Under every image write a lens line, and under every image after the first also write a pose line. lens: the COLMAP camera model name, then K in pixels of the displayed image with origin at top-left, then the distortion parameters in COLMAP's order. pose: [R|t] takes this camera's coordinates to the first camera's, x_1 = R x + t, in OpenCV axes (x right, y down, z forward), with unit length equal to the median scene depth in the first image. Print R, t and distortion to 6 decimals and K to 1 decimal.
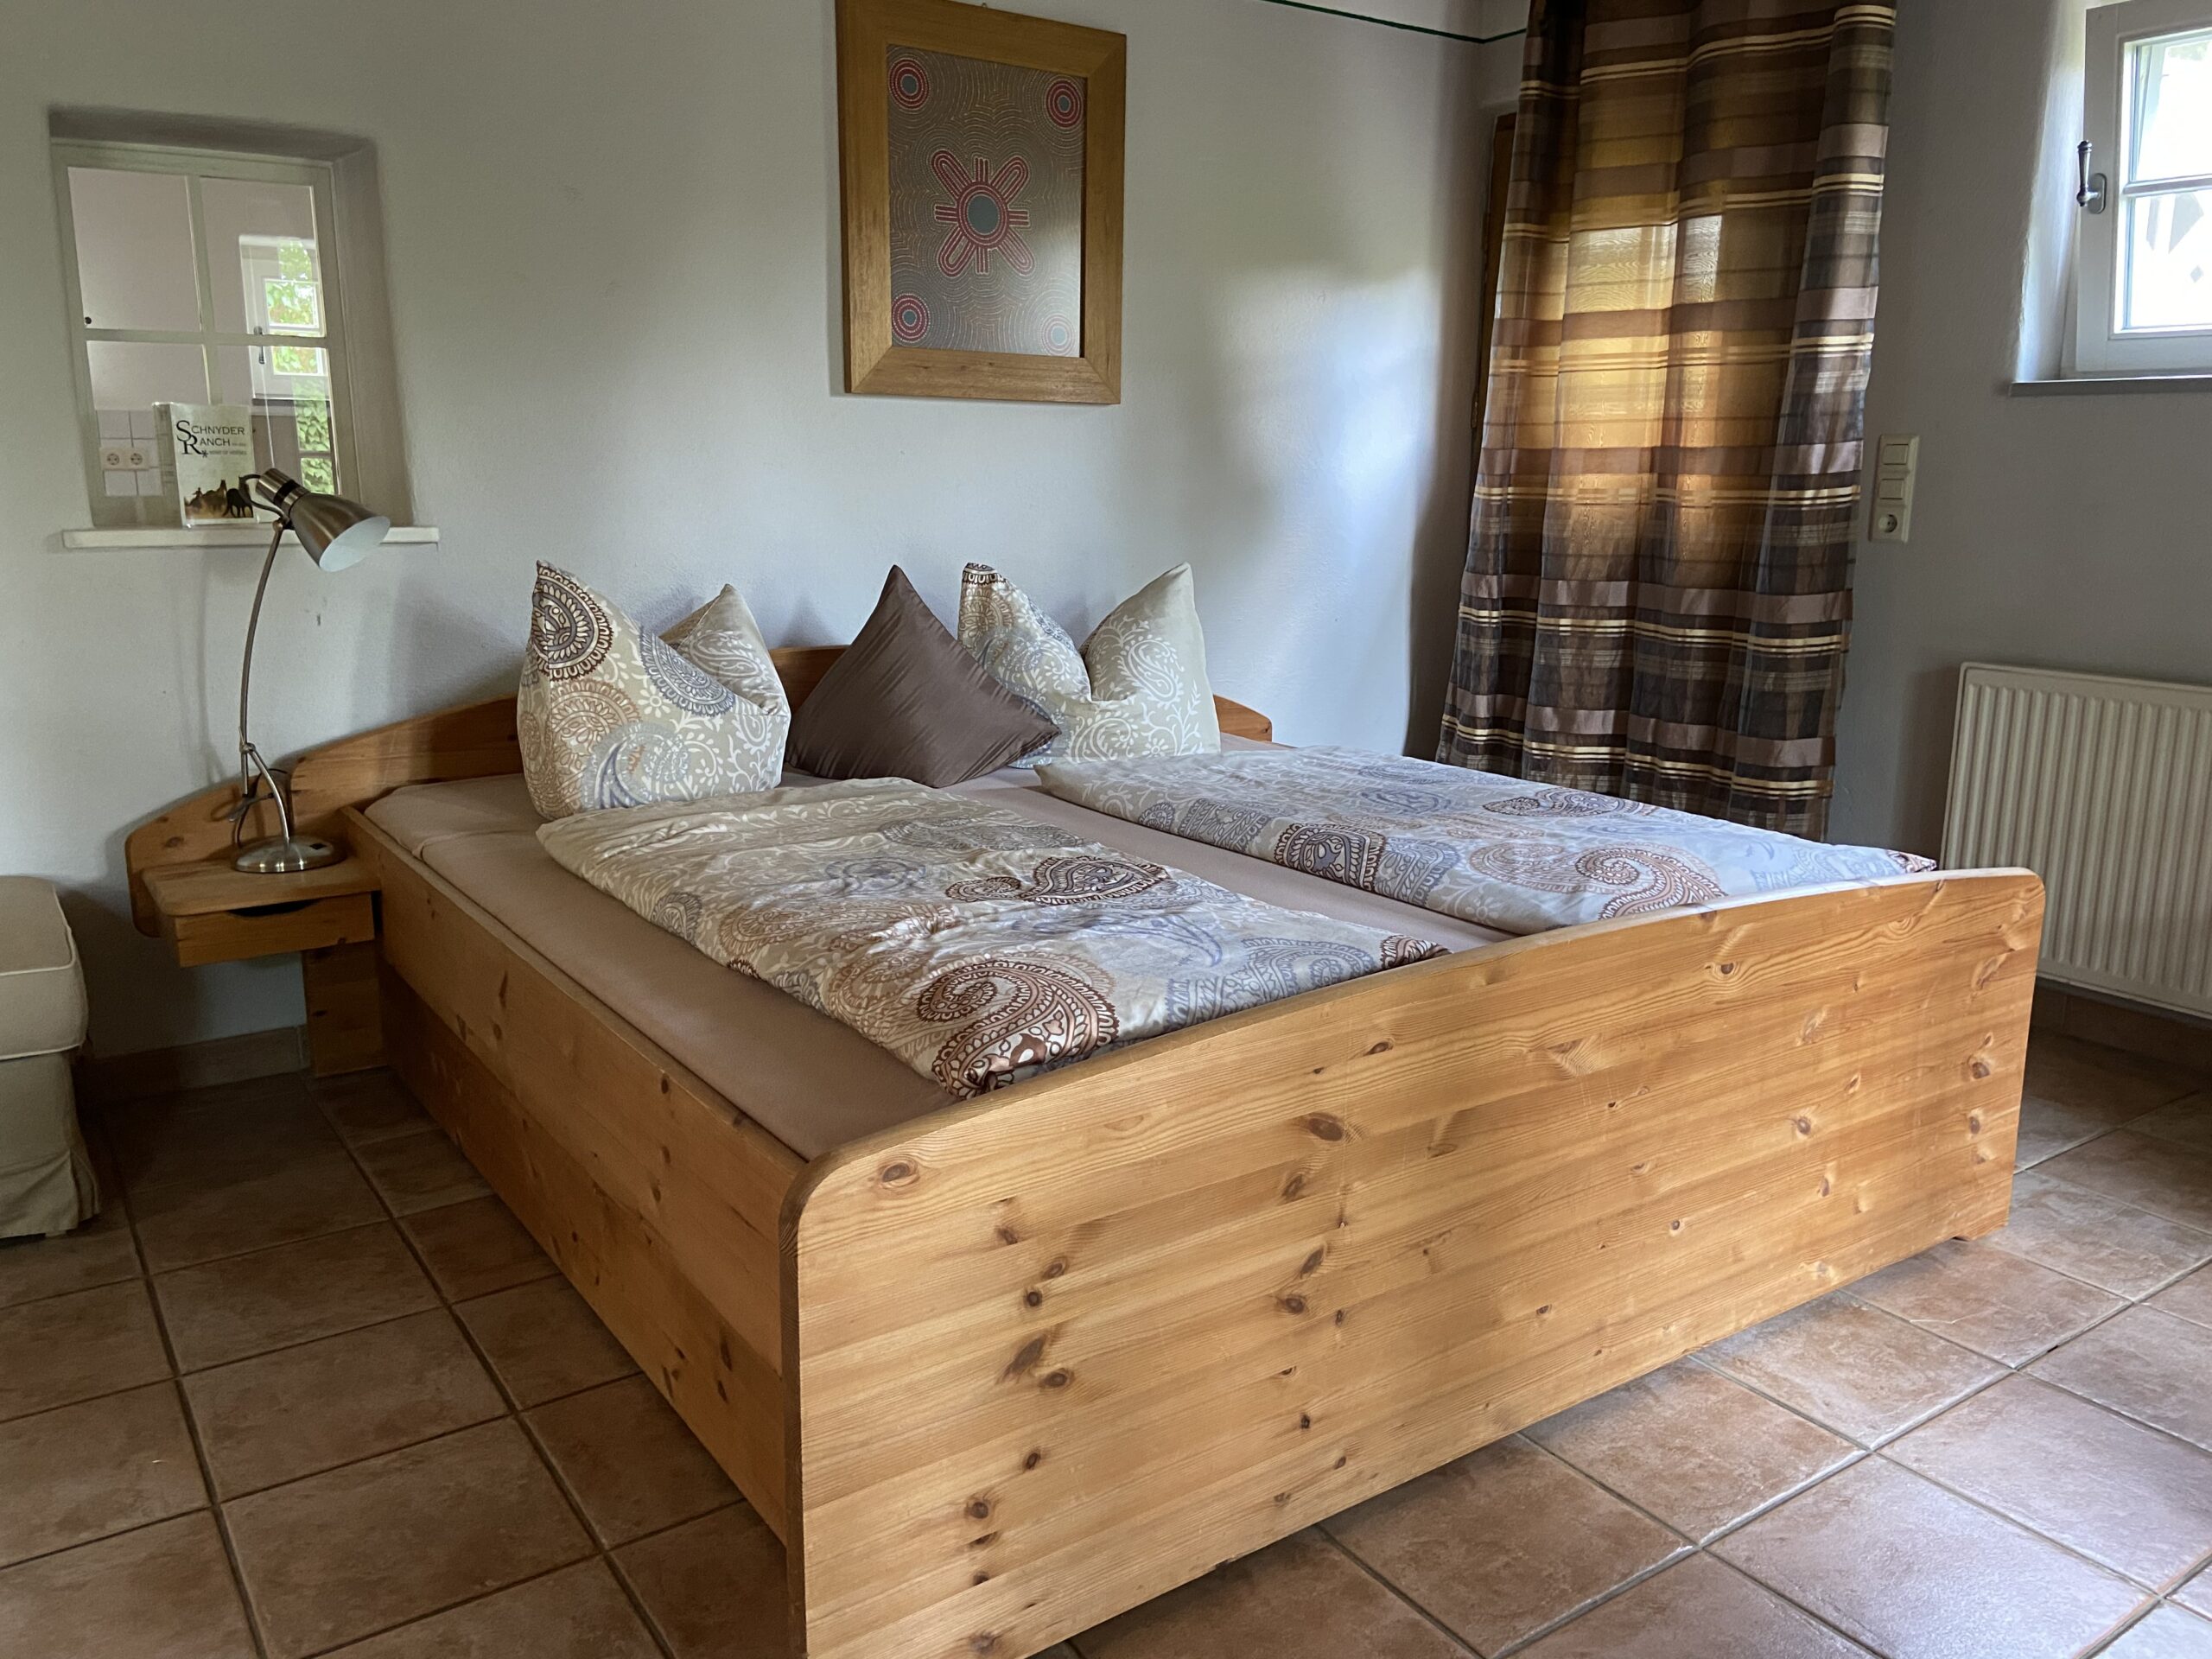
lens RADIAL K [[1706.0, 0, 1106.0], [0, 1706.0, 829.5], [0, 0, 1]] dist [0.002704, -0.000480]
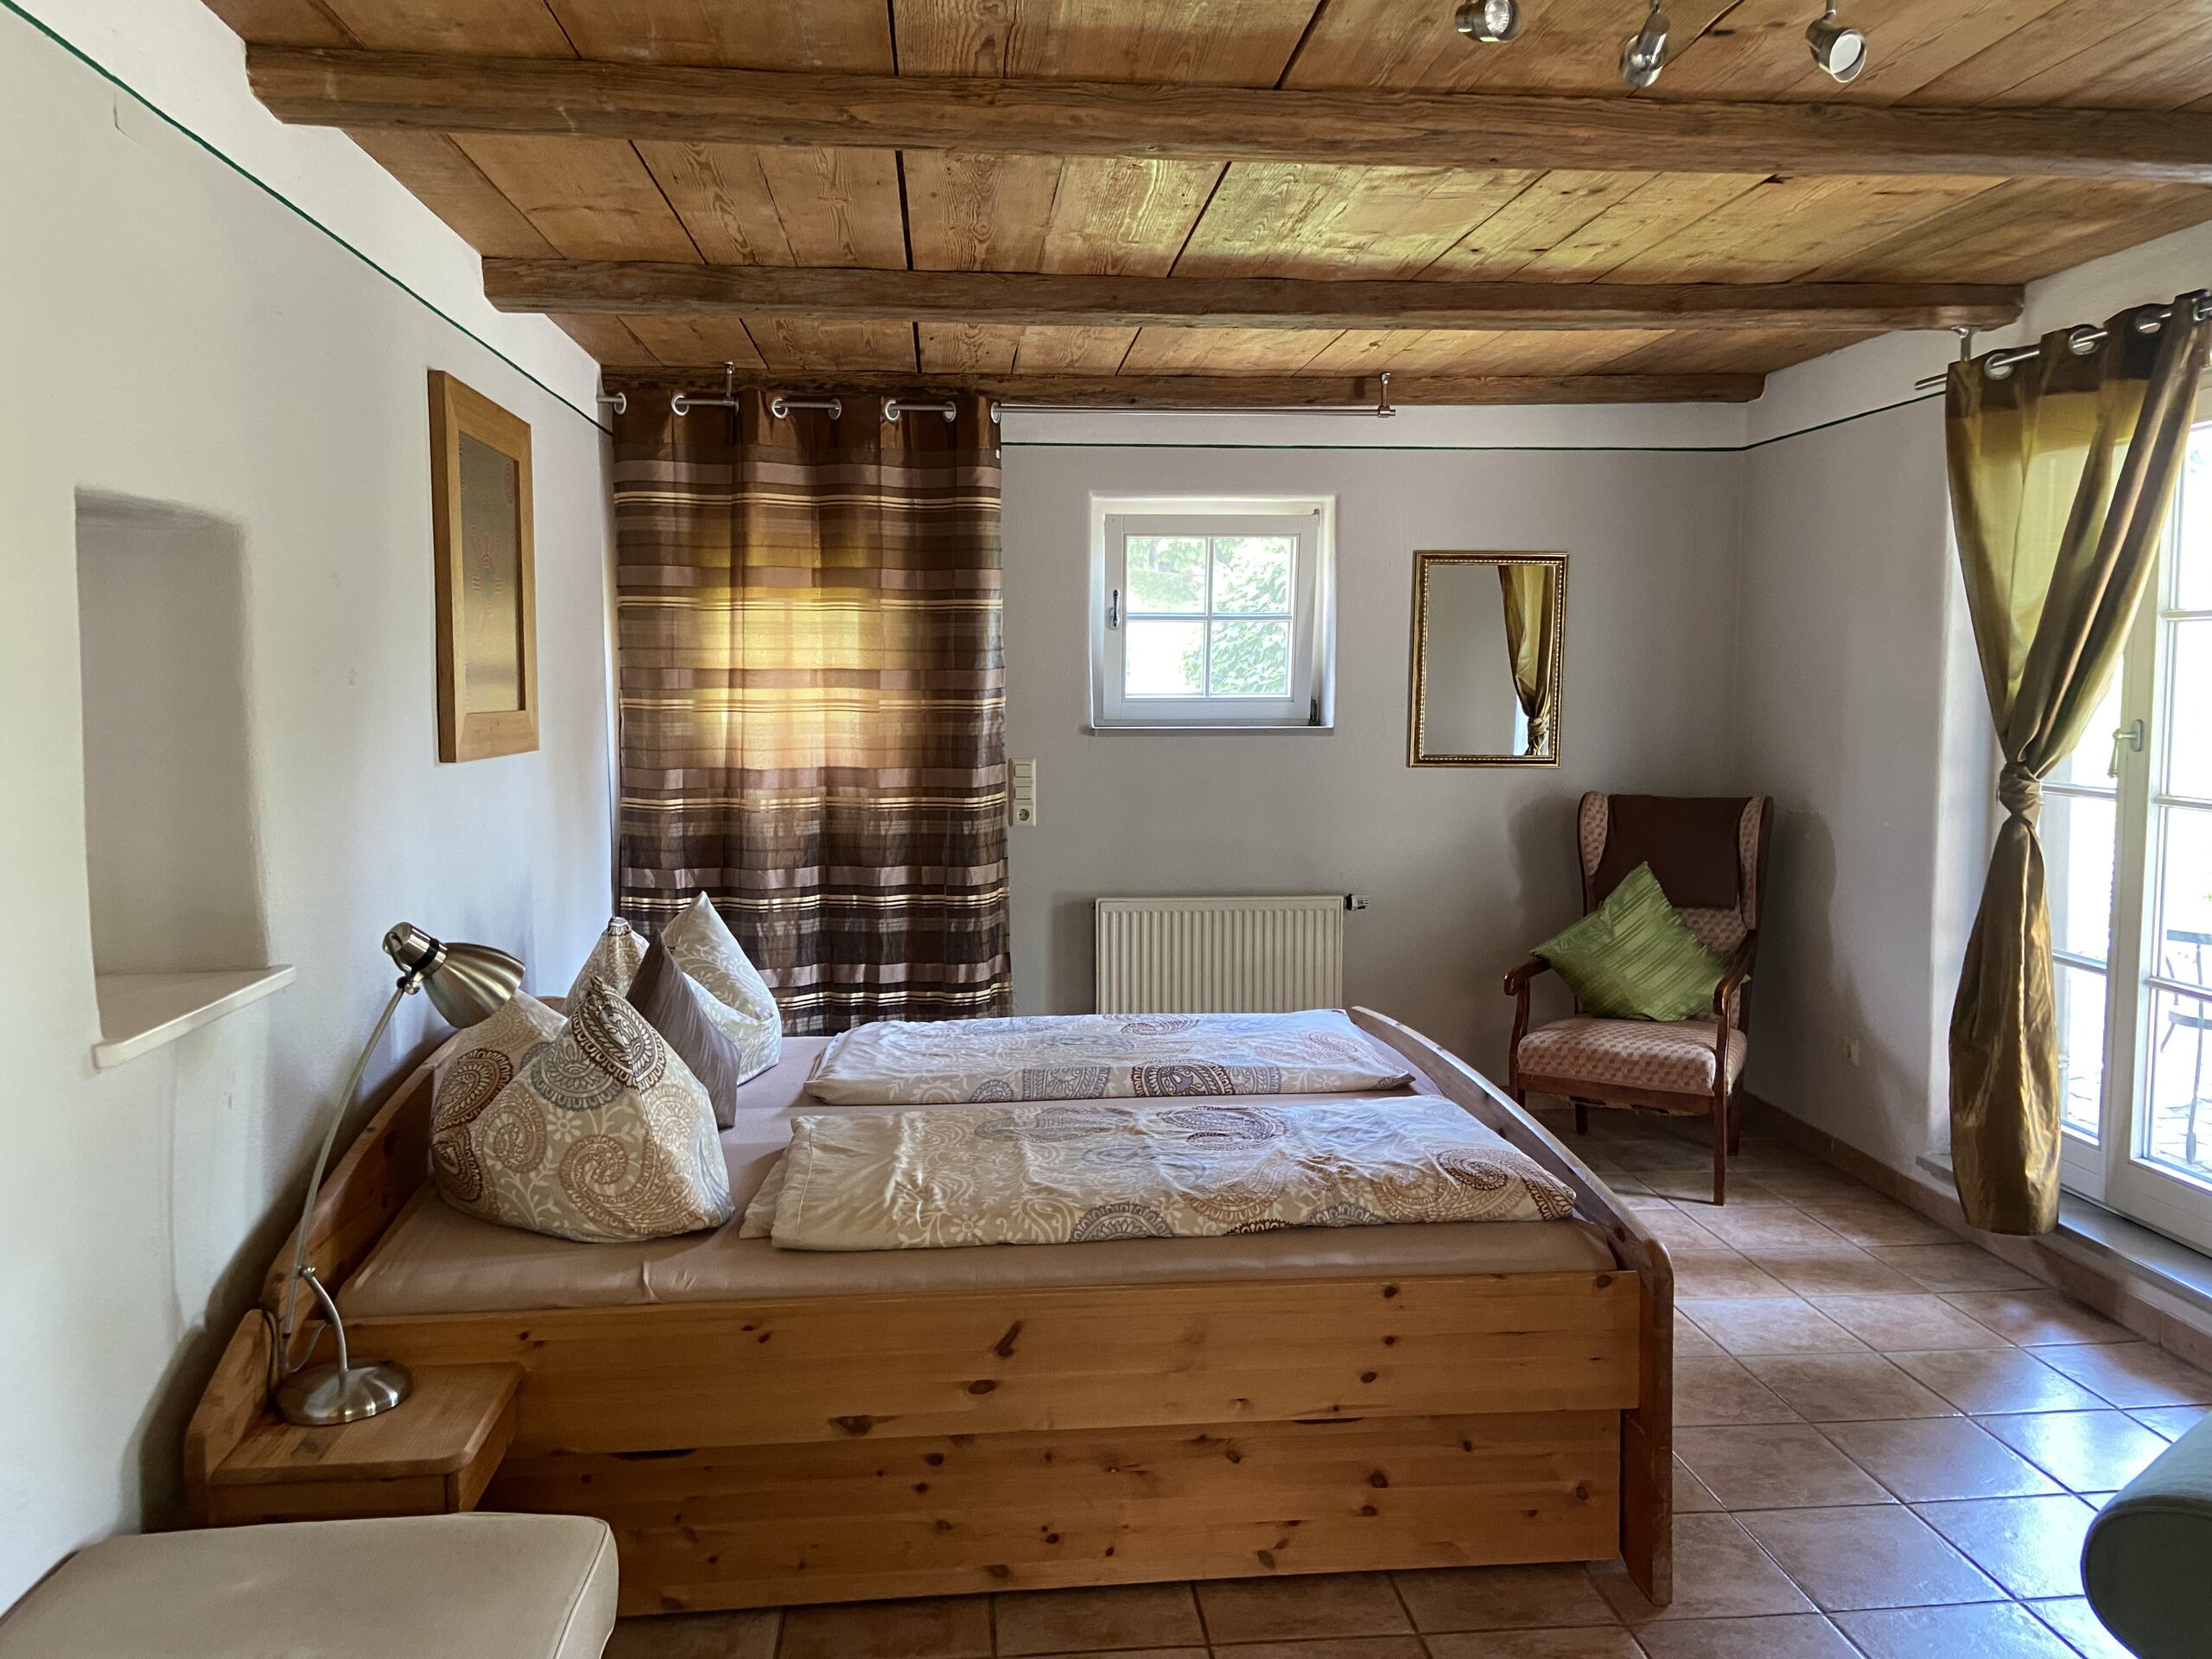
lens RADIAL K [[1660.1, 0, 1103.1], [0, 1660.1, 767.4], [0, 0, 1]] dist [0.188445, -0.000119]
pose [[0.493783, -0.062345, 0.867347, -0.796384], [0.189981, 0.981066, -0.037637, -0.145703], [-0.848578, 0.183364, 0.496279, 0.170082]]
